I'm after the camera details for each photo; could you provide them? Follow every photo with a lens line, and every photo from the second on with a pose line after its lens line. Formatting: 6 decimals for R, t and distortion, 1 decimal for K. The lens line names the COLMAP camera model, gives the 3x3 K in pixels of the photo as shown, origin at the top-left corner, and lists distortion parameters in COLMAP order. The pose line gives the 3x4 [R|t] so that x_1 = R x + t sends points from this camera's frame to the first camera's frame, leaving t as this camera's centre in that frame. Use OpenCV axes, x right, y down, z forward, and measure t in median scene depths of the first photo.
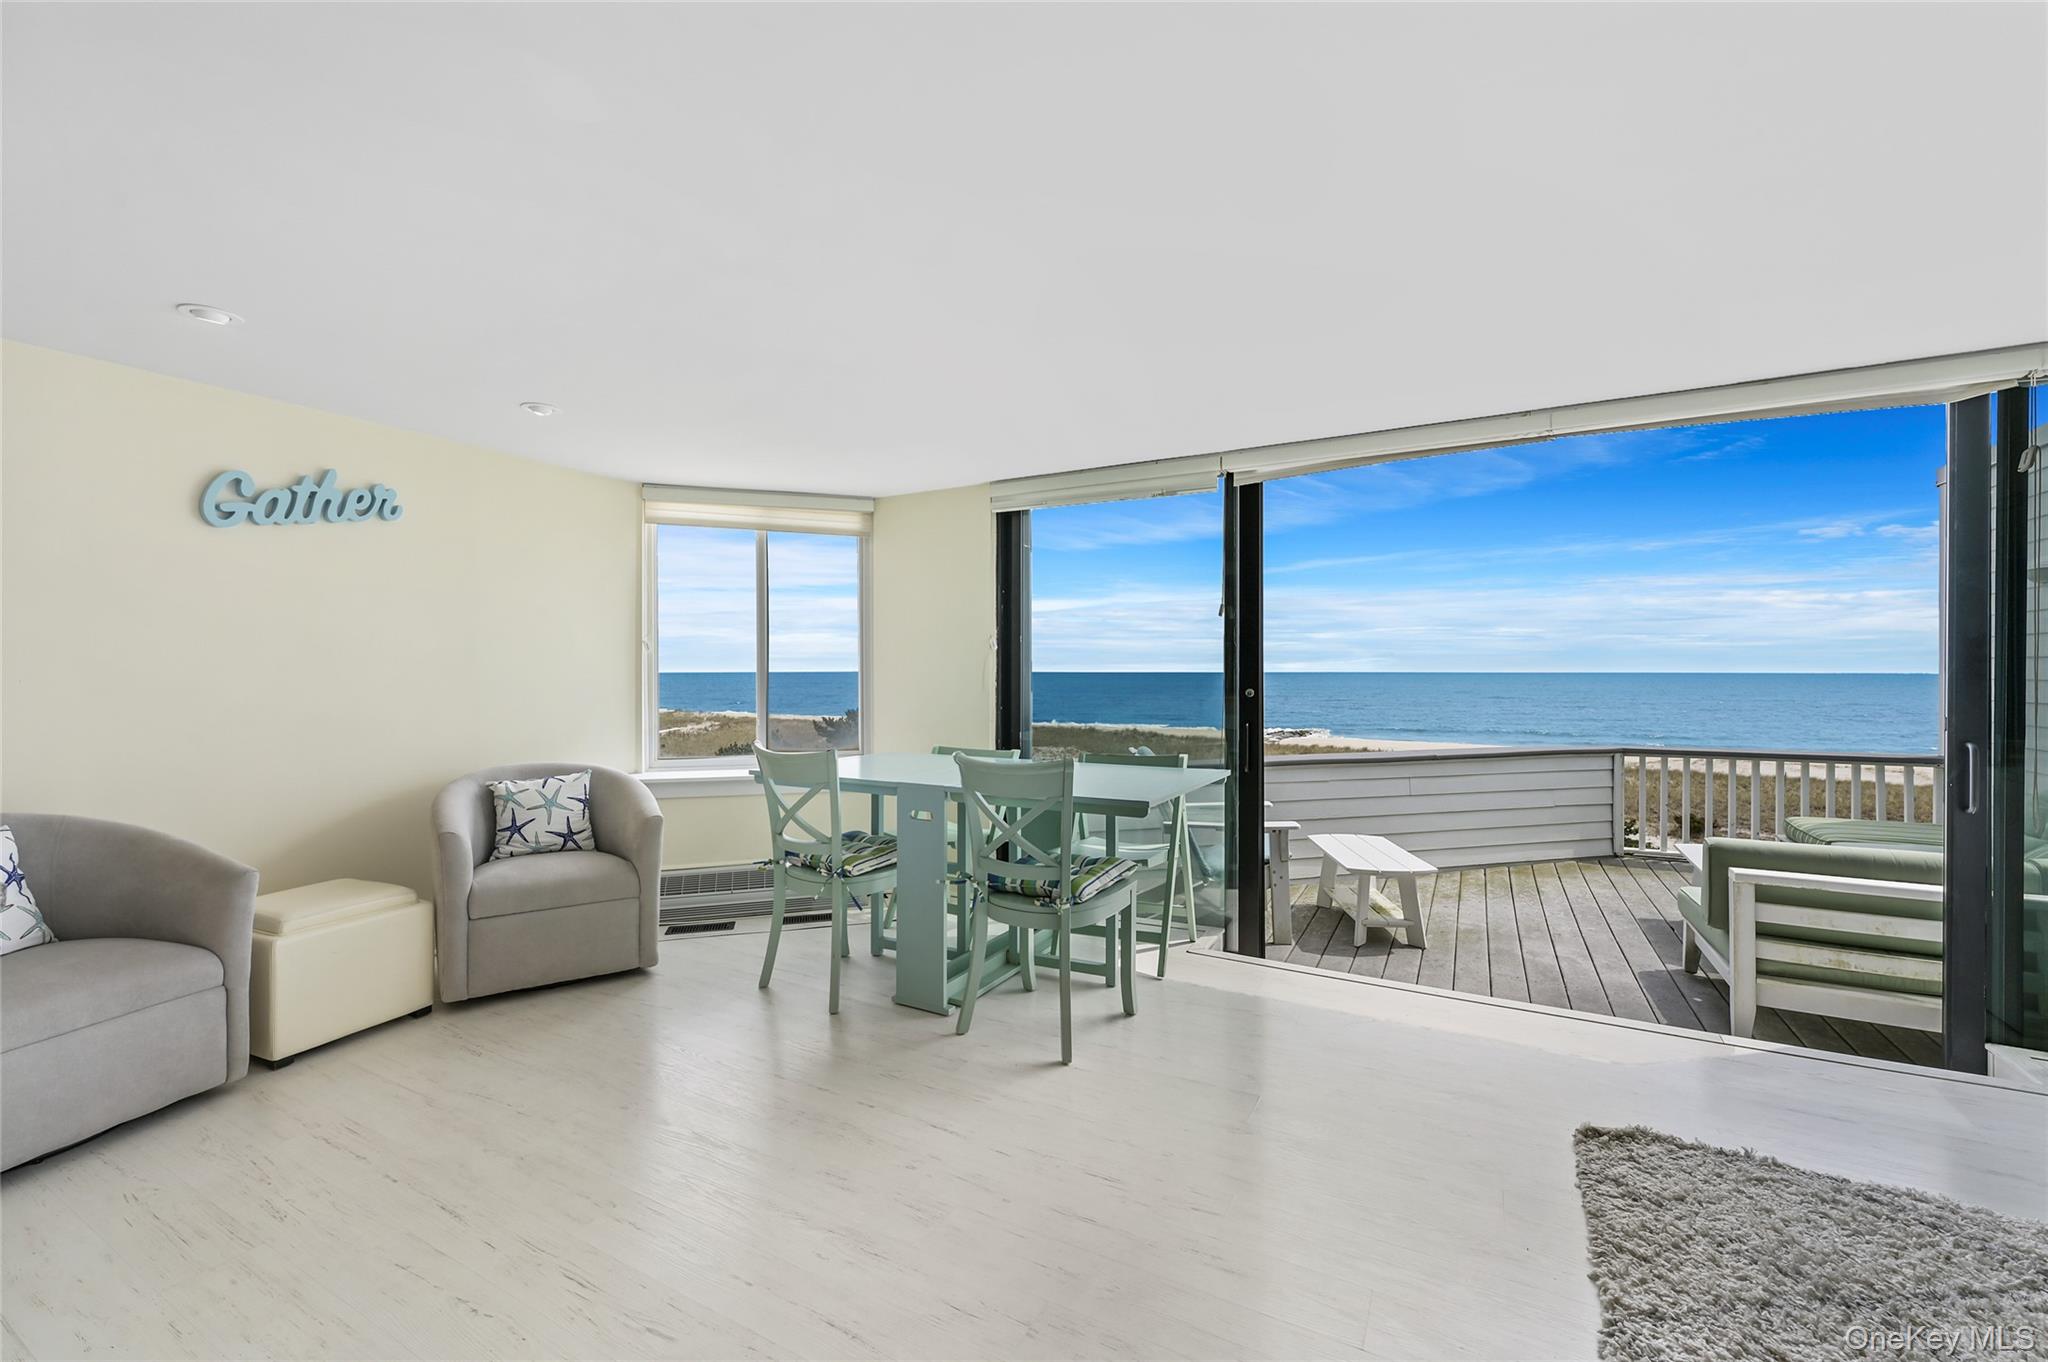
lens RADIAL K [[821.8, 0, 1020.7], [0, 821.8, 672.9], [0, 0, 1]] dist [0.000139, 0.000247]
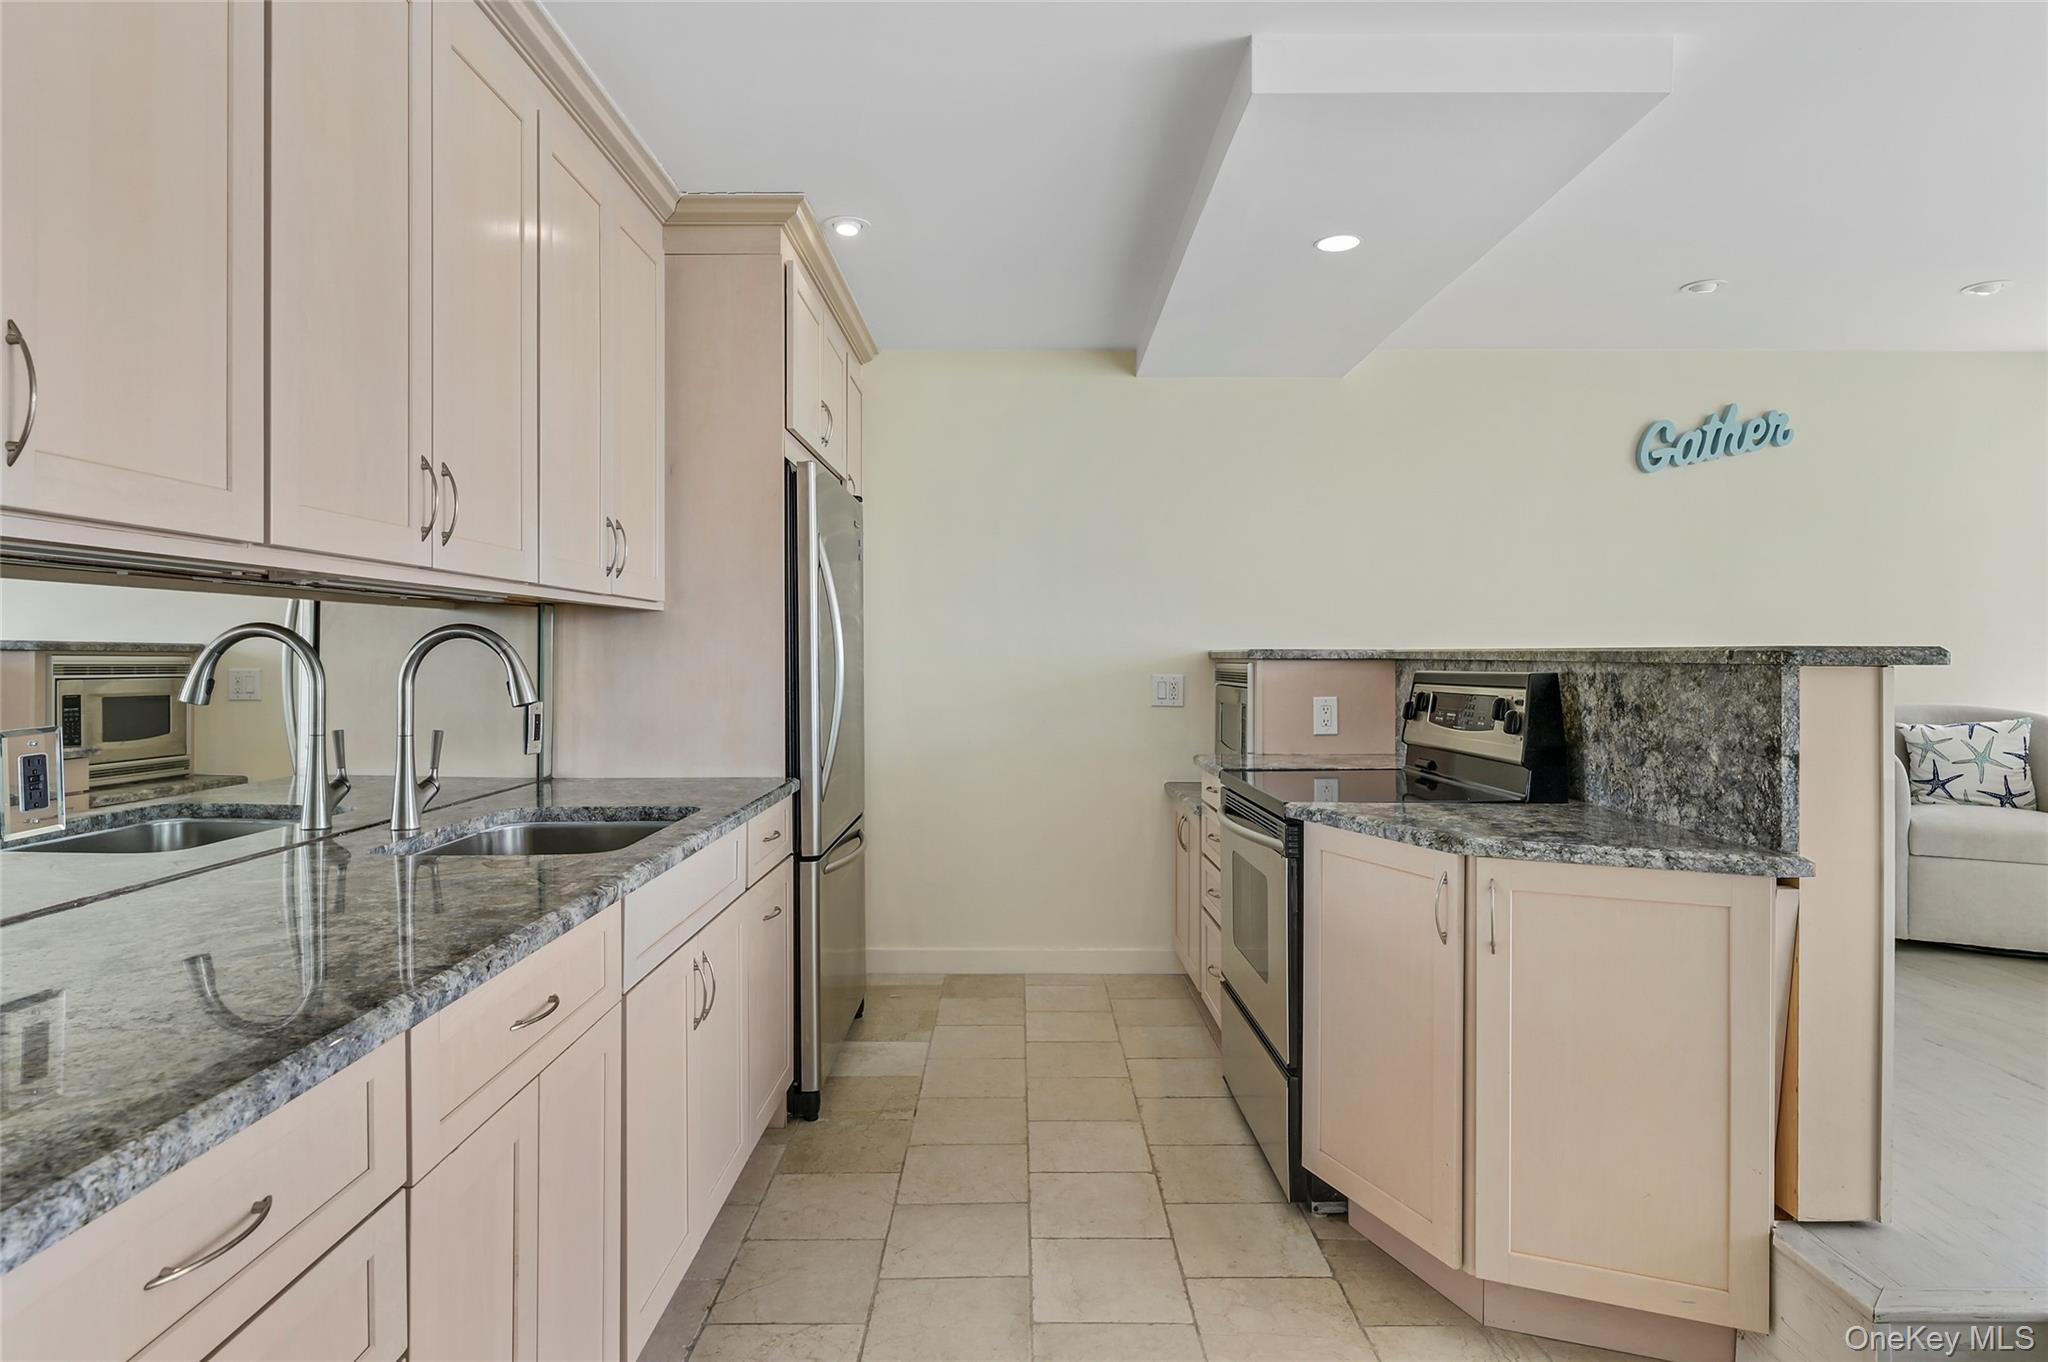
lens RADIAL K [[1150.9, 0, 999.3], [0, 1150.9, 656.6], [0, 0, 1]] dist [-0.005030, -0.001180]
pose [[0.478044, 0.000423, -0.878336, -0.027331], [-0.005651, 0.999981, -0.002594, 0.066179], [0.878318, 0.006203, 0.478037, -0.427708]]
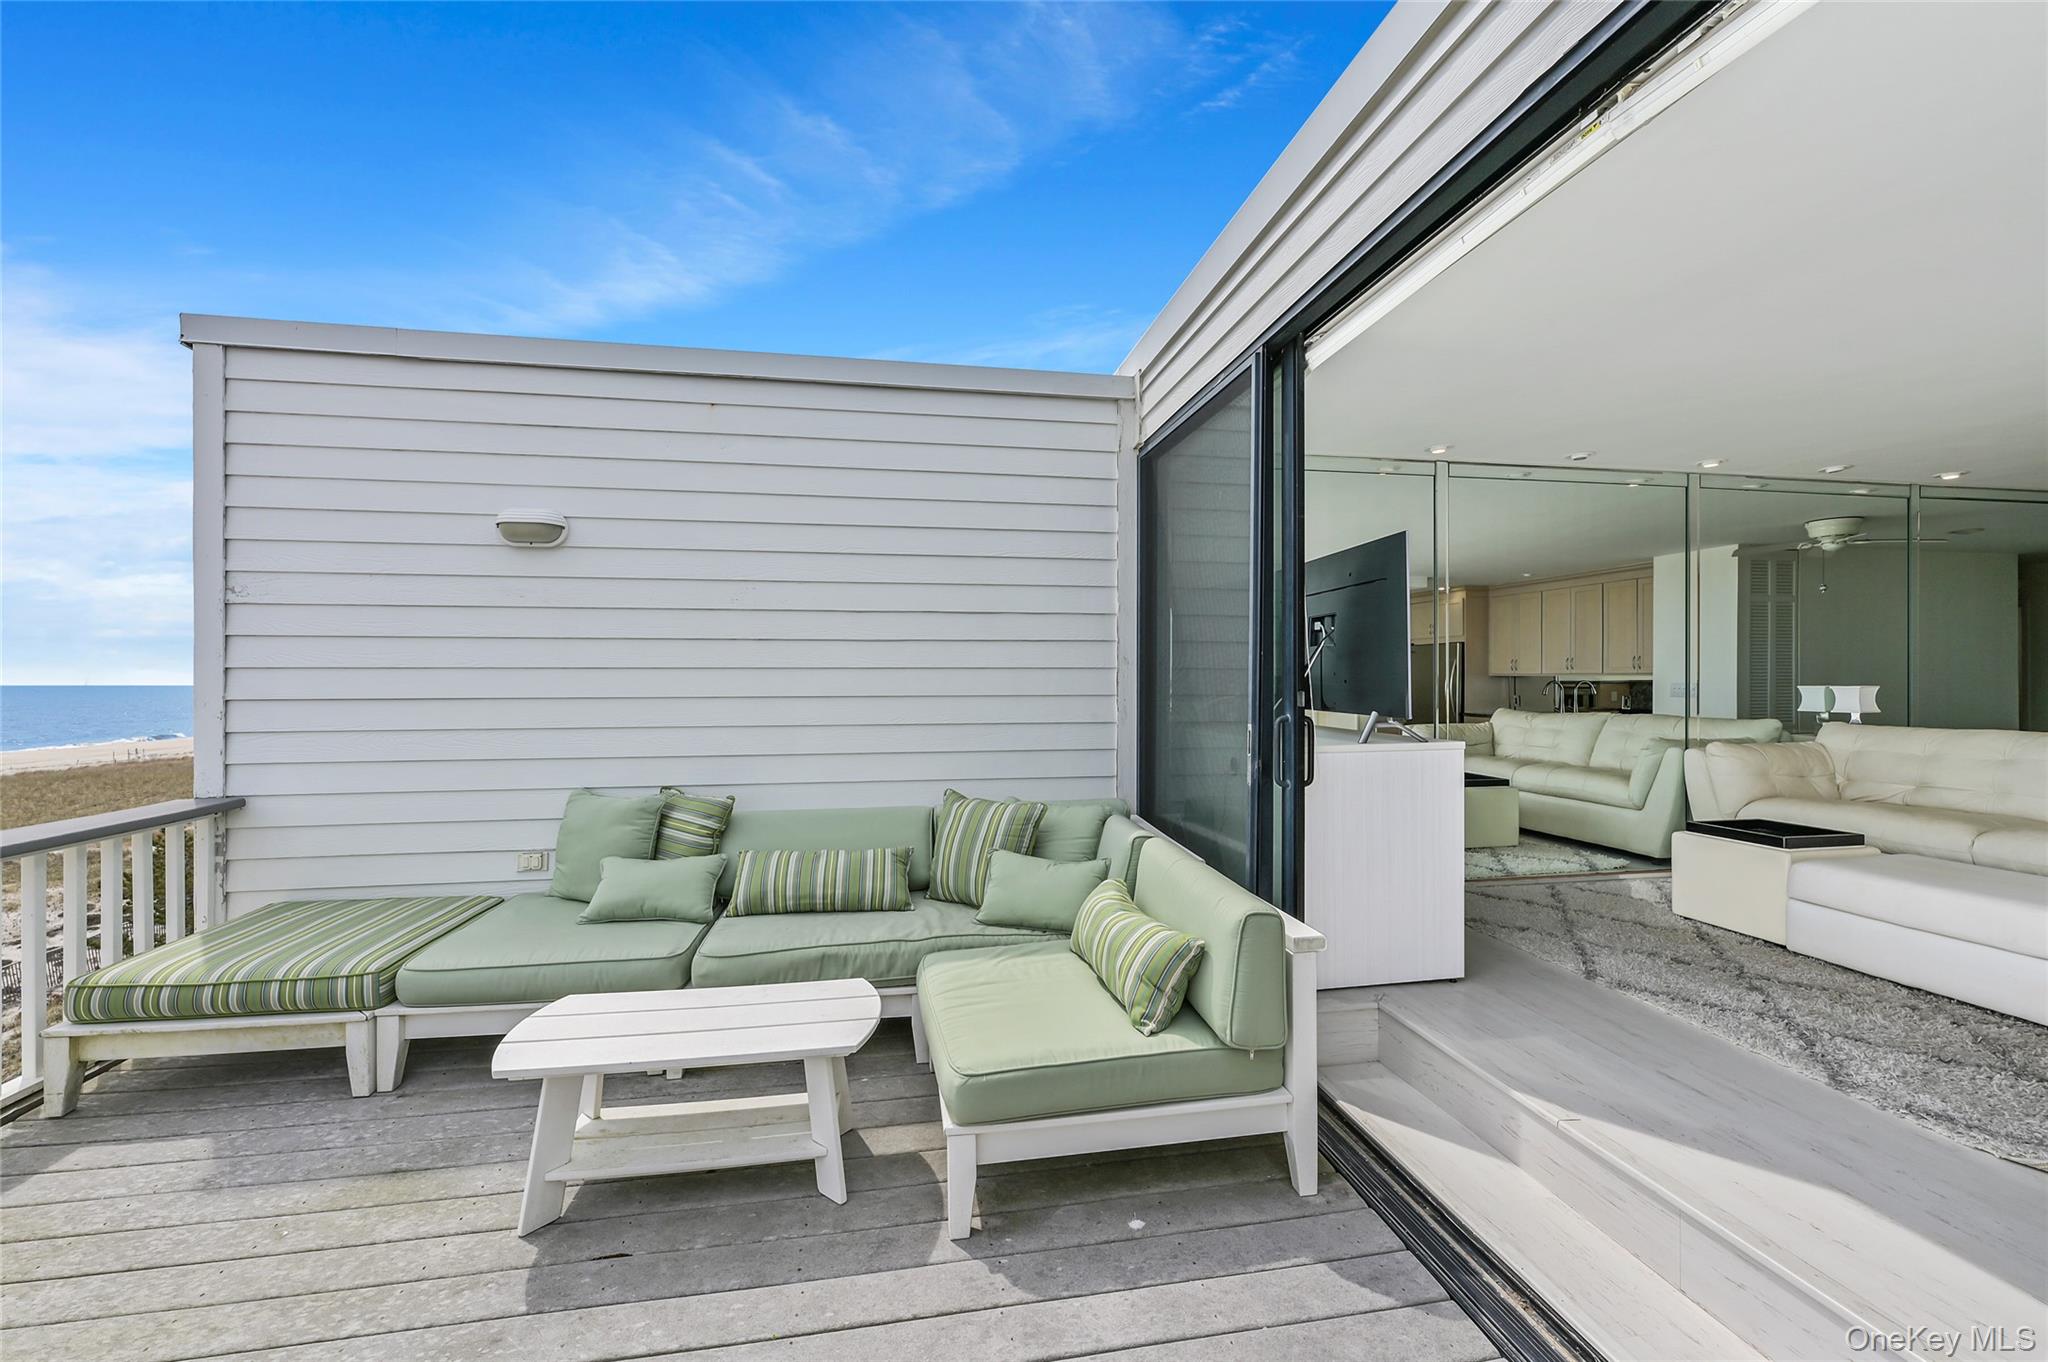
lens RADIAL K [[821.8, 0, 1016.2], [0, 821.8, 677.1], [0, 0, 1]] dist [0.000139, 0.000247]
pose [[-0.616536, 0.003742, 0.787318, 0.456951], [0.010481, 0.999939, 0.003455, 0.028106], [-0.787257, 0.010383, -0.616538, 1.452967]]
